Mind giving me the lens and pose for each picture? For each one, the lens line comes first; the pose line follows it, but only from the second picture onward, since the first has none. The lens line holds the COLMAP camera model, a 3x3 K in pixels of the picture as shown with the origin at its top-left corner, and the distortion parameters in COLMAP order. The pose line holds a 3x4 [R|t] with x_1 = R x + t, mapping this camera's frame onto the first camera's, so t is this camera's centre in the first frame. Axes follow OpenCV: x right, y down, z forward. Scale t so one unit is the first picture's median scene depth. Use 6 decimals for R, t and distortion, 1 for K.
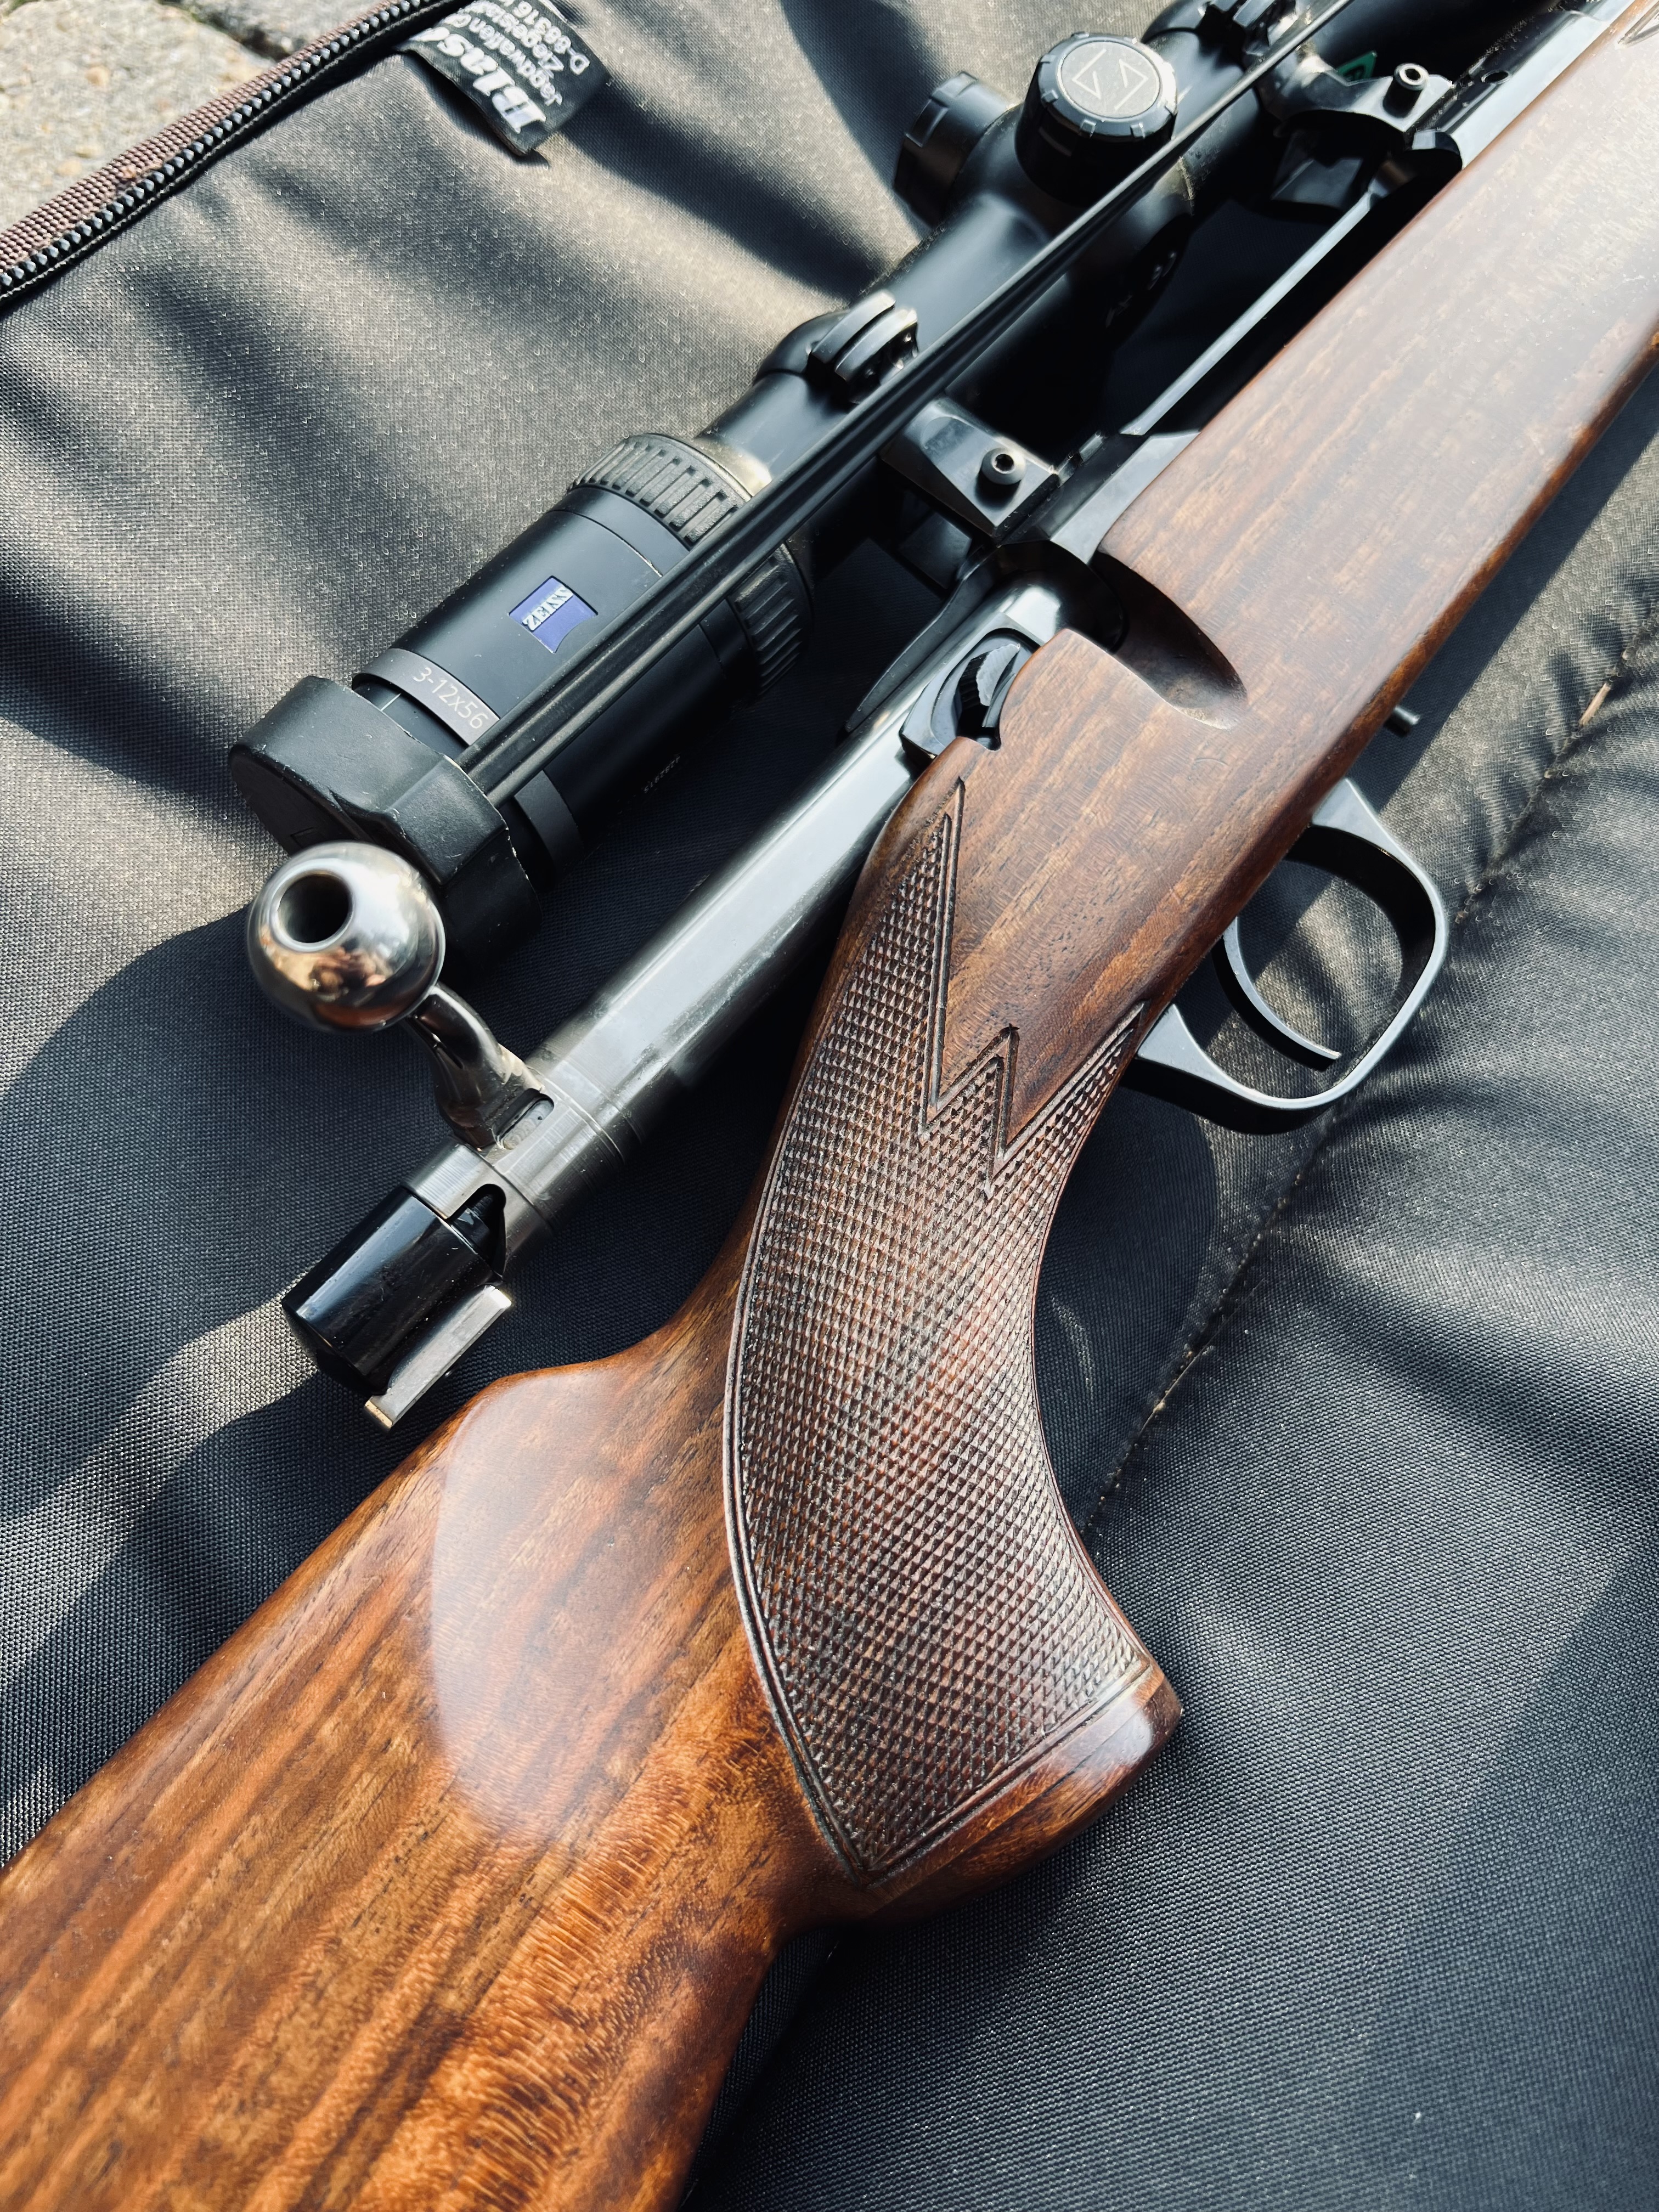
lens RADIAL K [[1668.6, 0, 829.5], [0, 1668.6, 1106.0], [0, 0, 1]] dist [-0.037000, -0.002210]
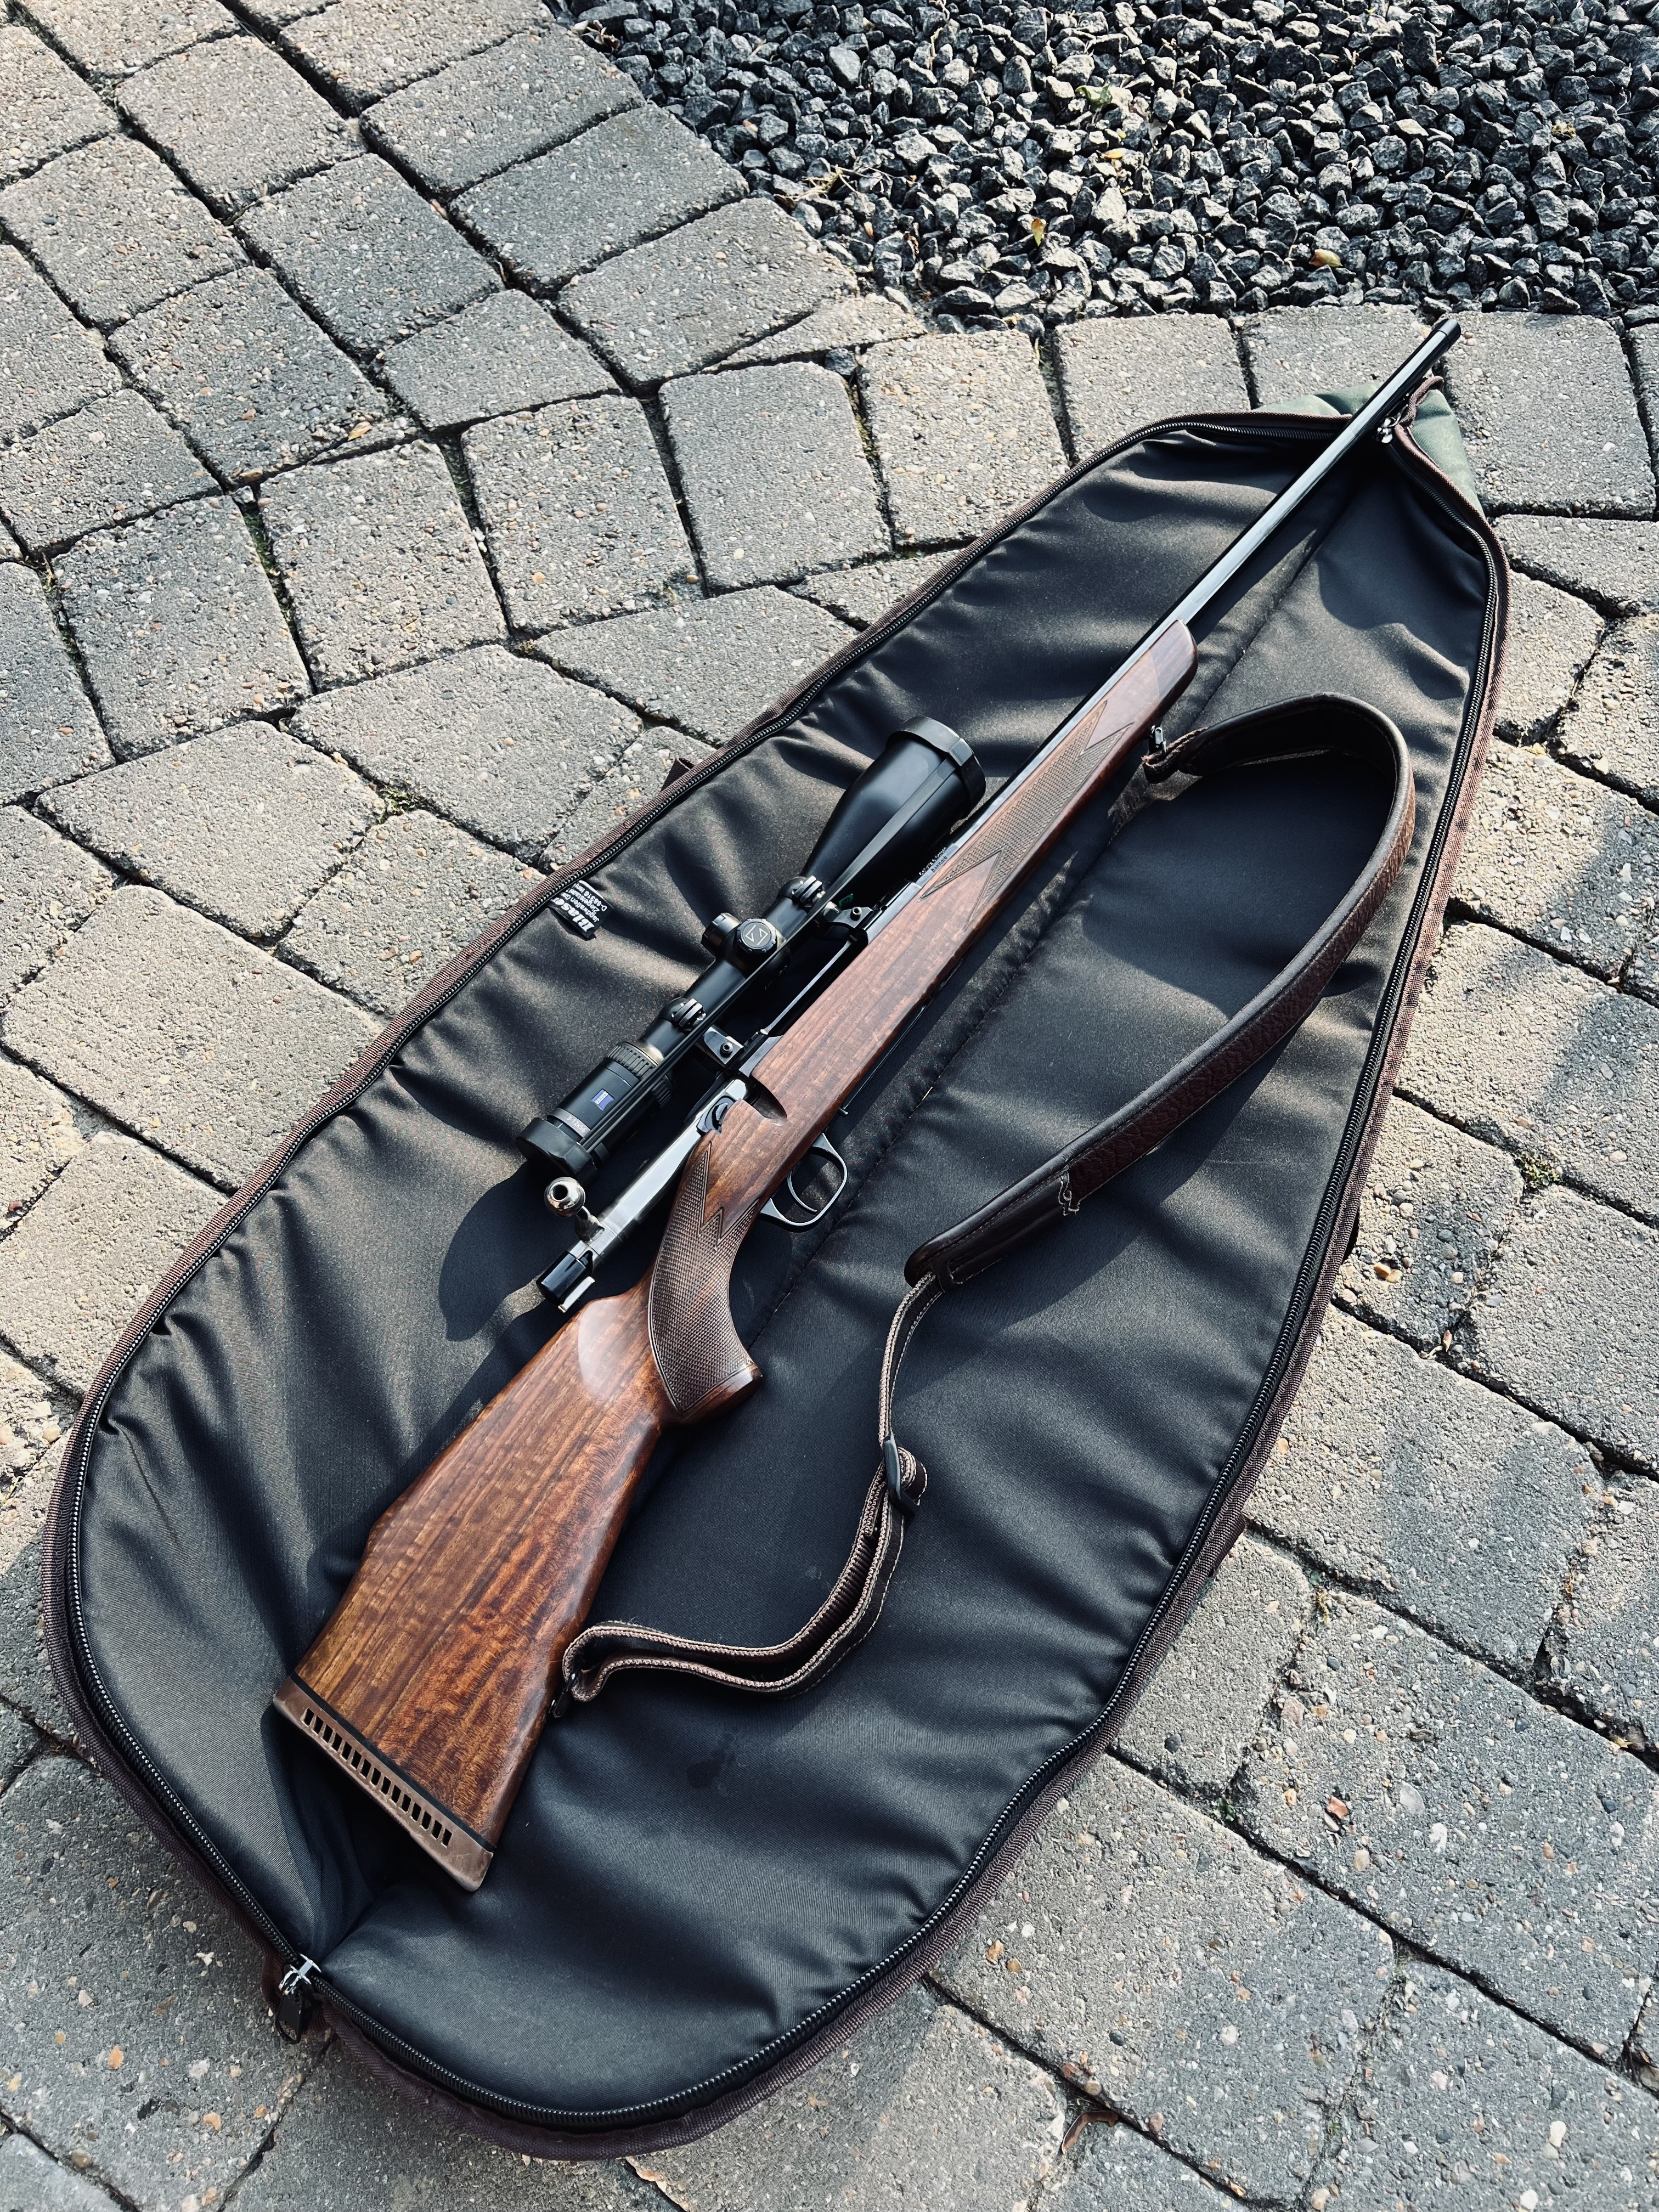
lens RADIAL K [[1655.1, 0, 829.5], [0, 1655.1, 1106.0], [0, 0, 1]] dist [0.001905, -0.004080]
pose [[0.999777, -0.020185, 0.006217, 0.331535], [0.020550, 0.997629, -0.065685, -0.023727], [-0.004876, 0.065798, 0.997821, -2.797688]]
